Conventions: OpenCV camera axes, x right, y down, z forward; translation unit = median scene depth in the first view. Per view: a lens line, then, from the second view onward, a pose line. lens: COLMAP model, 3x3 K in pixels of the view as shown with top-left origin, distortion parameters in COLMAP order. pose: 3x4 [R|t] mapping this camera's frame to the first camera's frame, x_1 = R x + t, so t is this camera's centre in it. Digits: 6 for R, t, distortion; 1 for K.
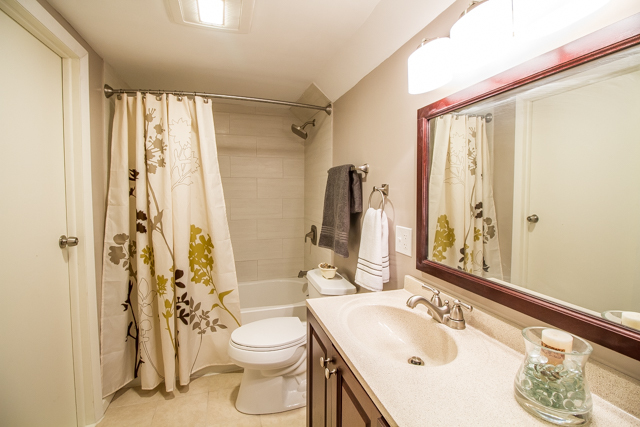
lens RADIAL K [[302.7, 0, 320.0], [0, 302.7, 213.5], [0, 0, 1]] dist [-0.000042, -0.000149]
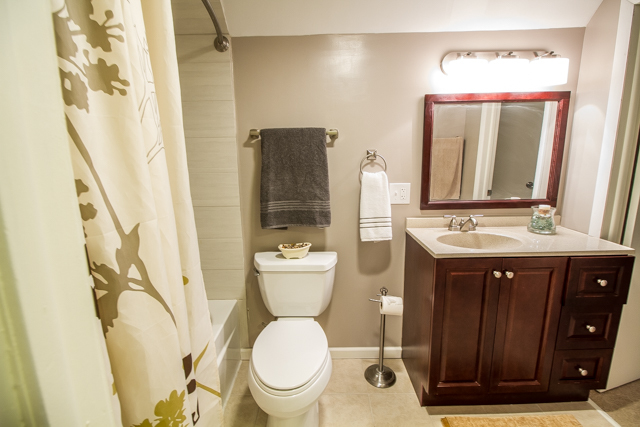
lens RADIAL K [[302.7, 0, 320.0], [0, 302.7, 213.5], [0, 0, 1]] dist [-0.000042, -0.000149]
pose [[0.268850, -0.194559, 0.943327, -0.850473], [0.097325, 0.979861, 0.174356, -0.069615], [-0.958252, 0.044934, 0.282371, 0.764598]]
